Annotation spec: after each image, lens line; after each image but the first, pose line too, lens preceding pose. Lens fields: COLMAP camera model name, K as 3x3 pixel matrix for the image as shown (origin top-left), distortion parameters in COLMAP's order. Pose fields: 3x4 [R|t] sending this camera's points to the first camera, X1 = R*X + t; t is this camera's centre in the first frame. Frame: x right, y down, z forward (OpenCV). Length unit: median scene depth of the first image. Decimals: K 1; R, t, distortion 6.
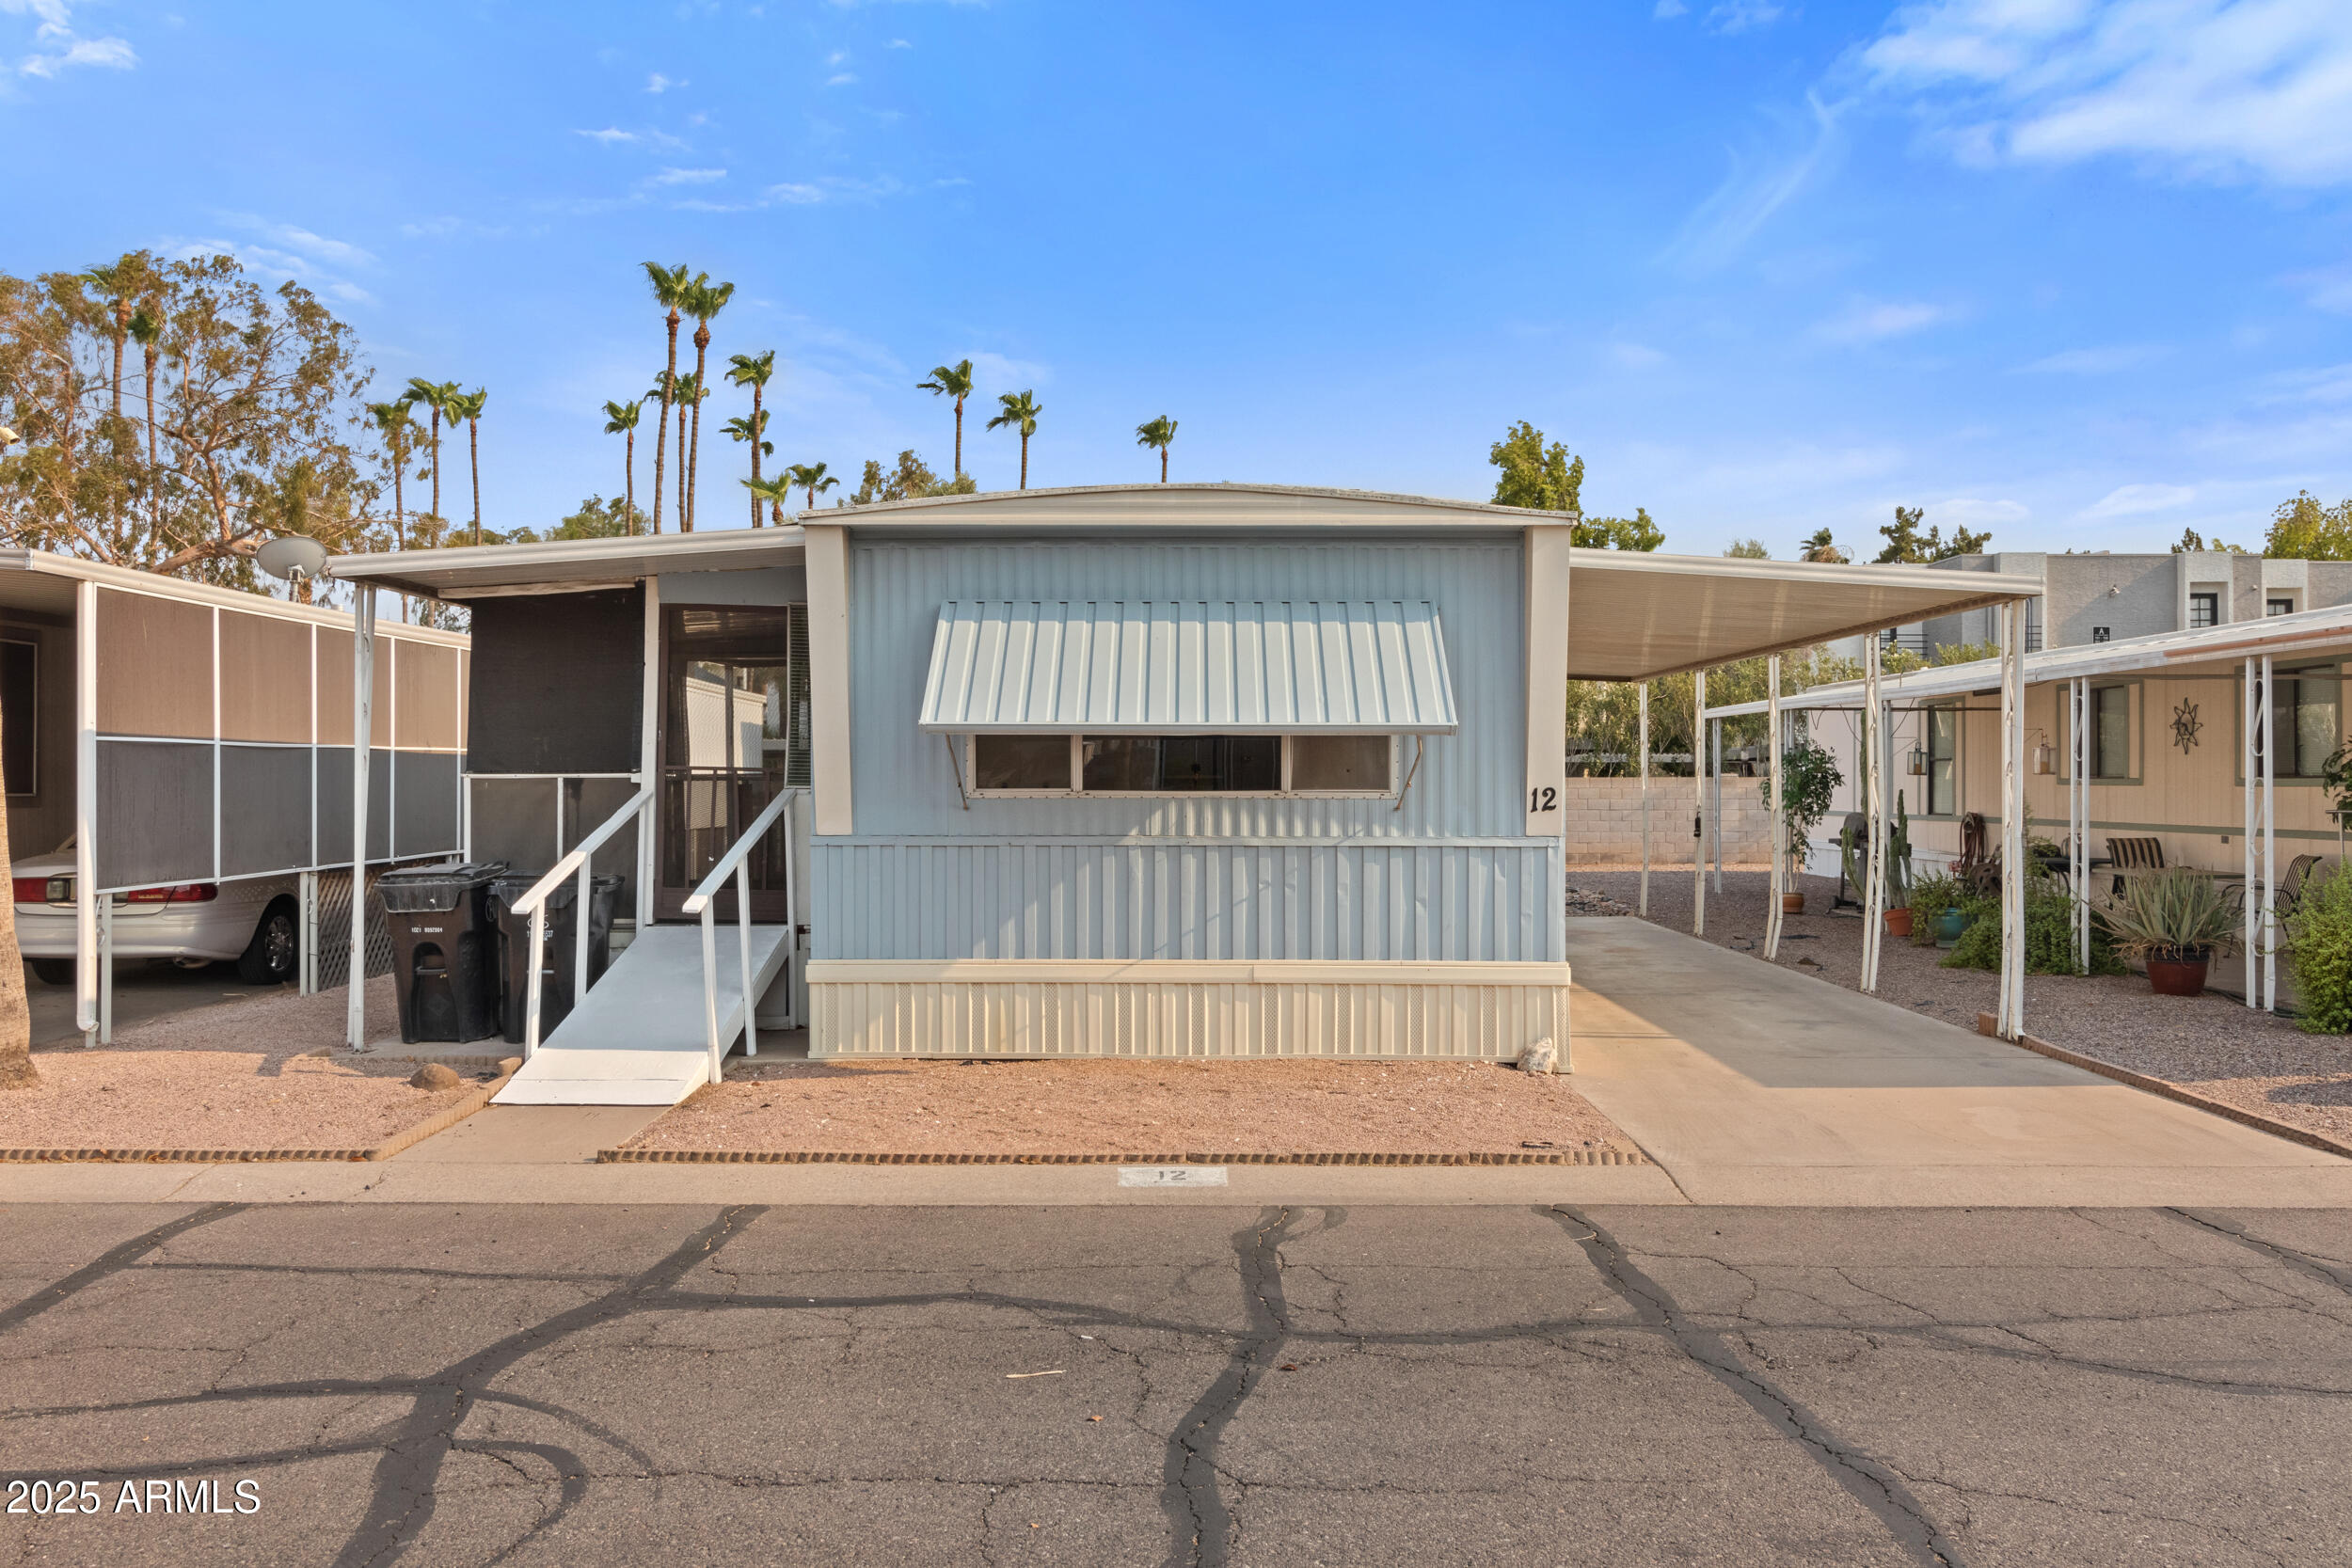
lens RADIAL K [[1849.7, 0, 1174.4], [0, 1849.7, 772.2], [0, 0, 1]] dist [-0.005115, 0.004810]
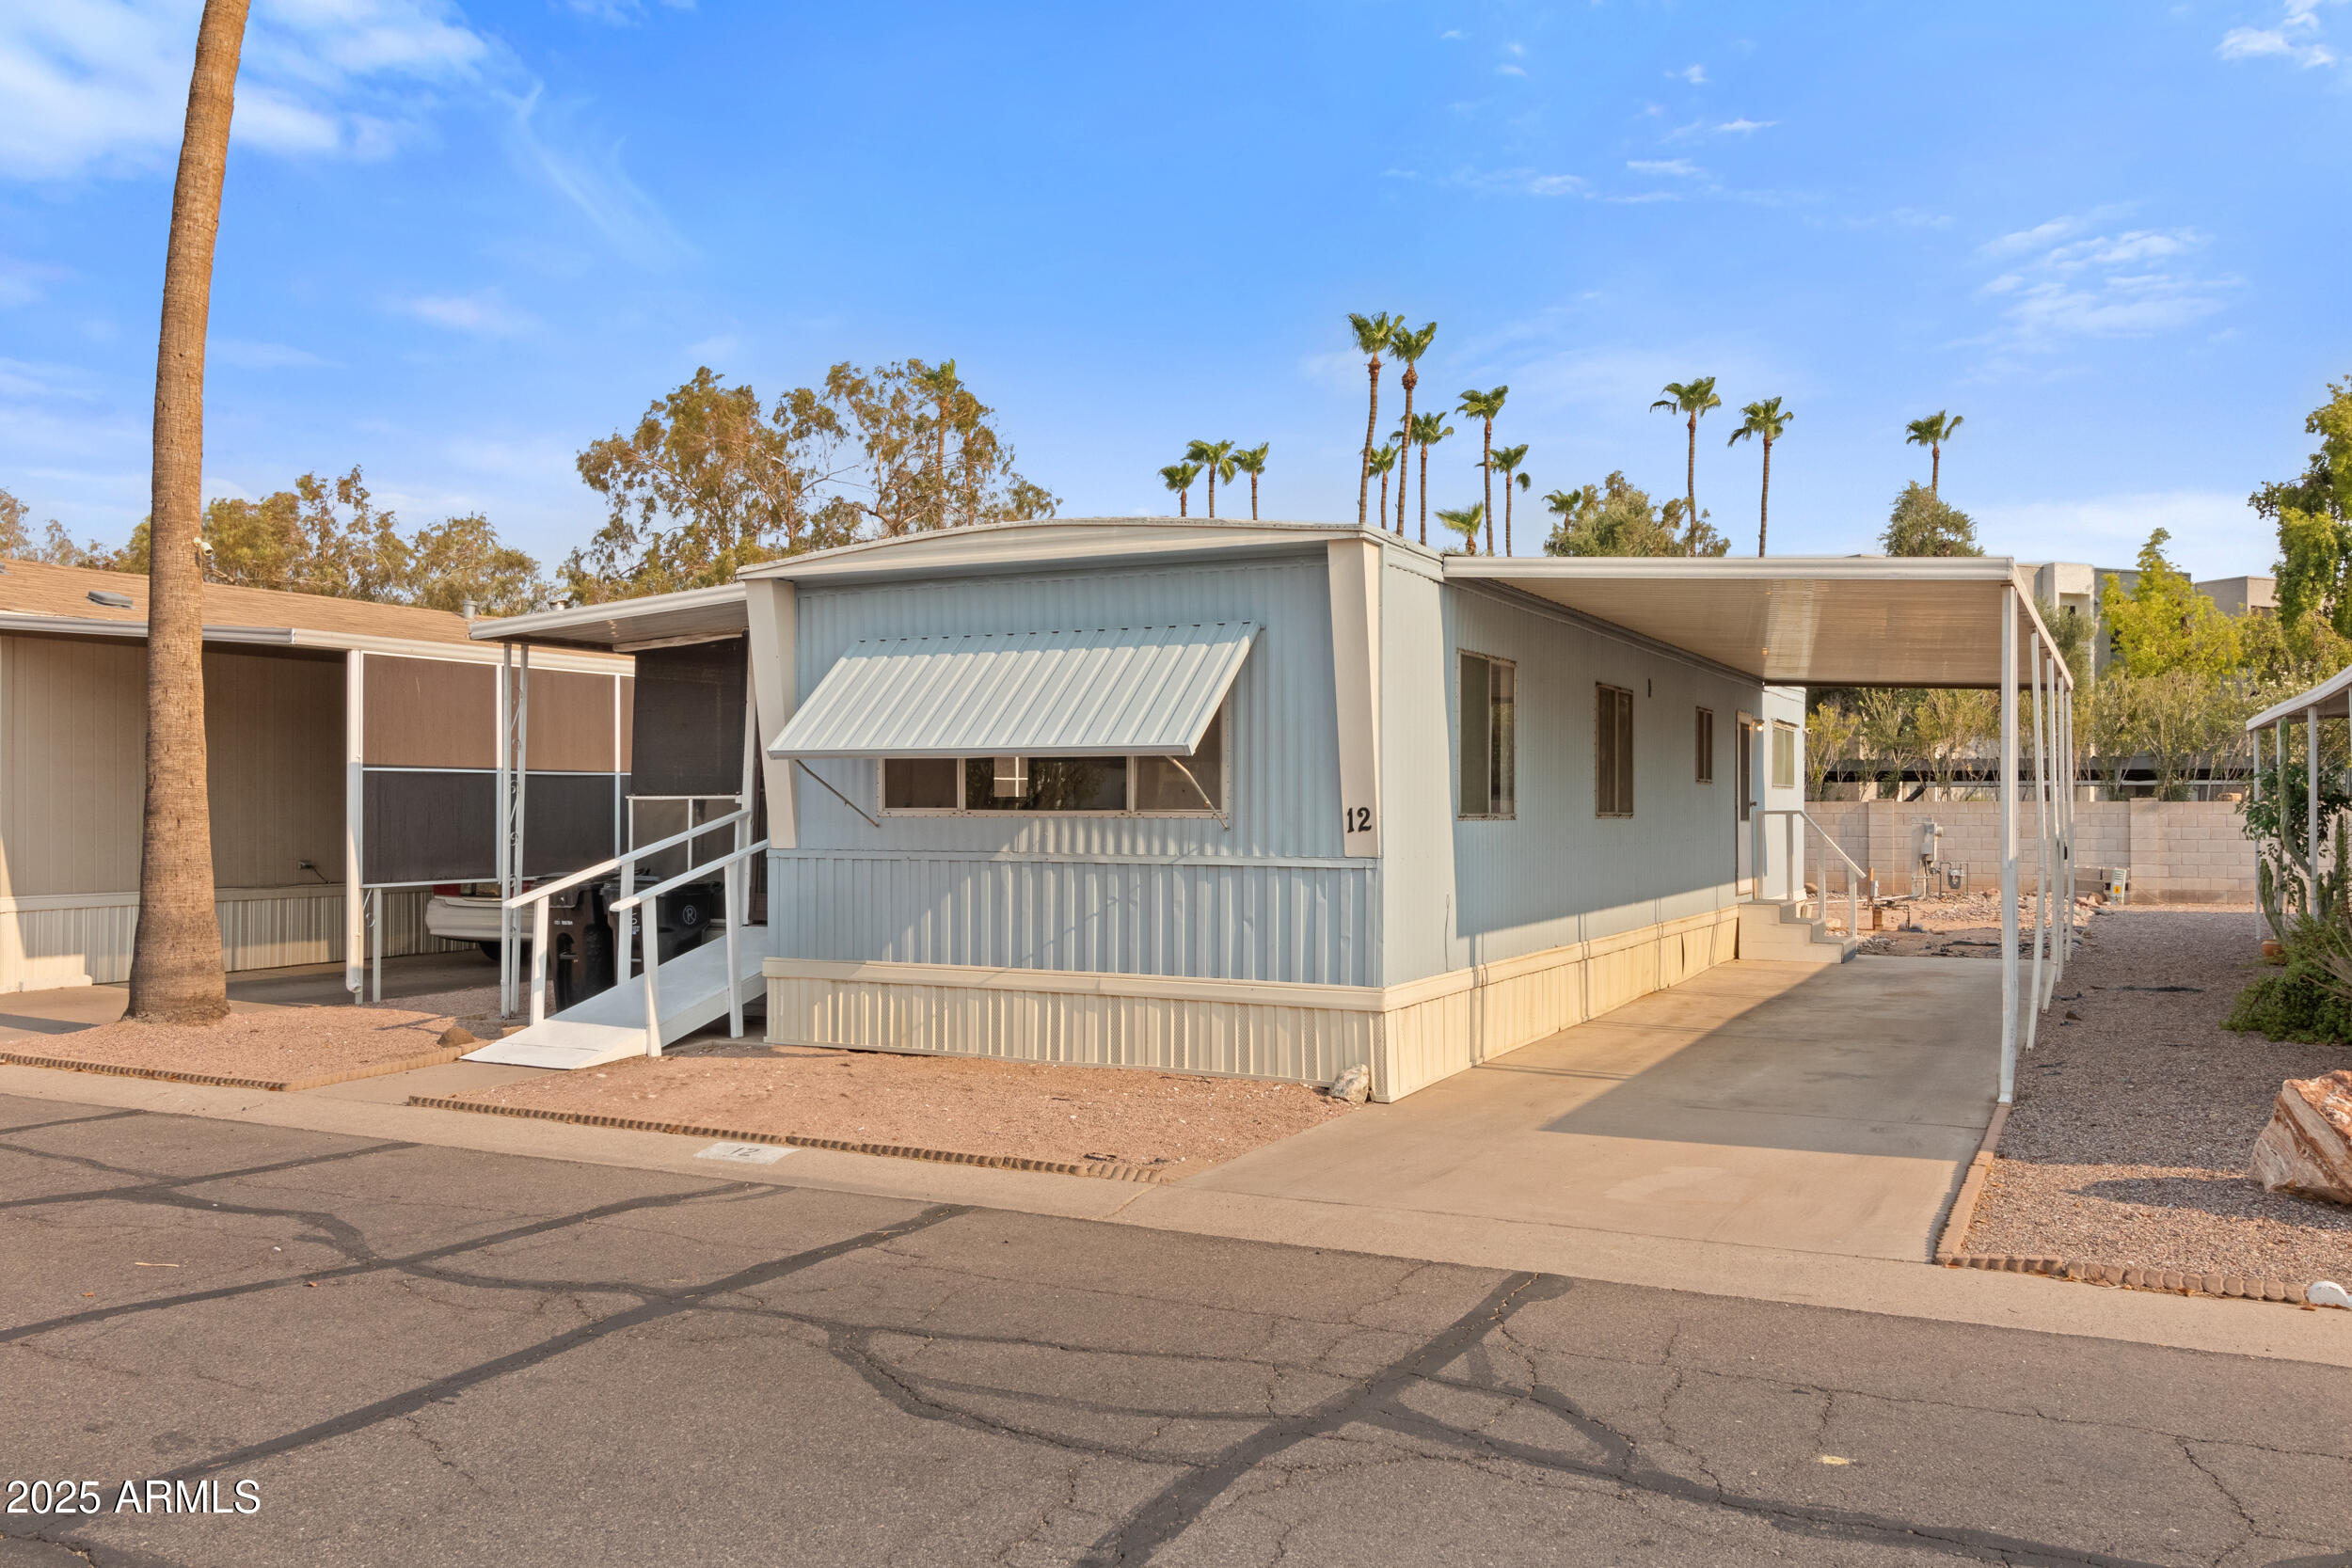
lens RADIAL K [[1849.7, 0, 1174.4], [0, 1849.7, 772.2], [0, 0, 1]] dist [-0.005115, 0.004810]
pose [[0.897001, -0.008214, -0.441953, 0.540091], [0.001910, 0.999890, -0.014708, 0.004040], [0.442025, 0.012349, 0.896918, 0.081631]]
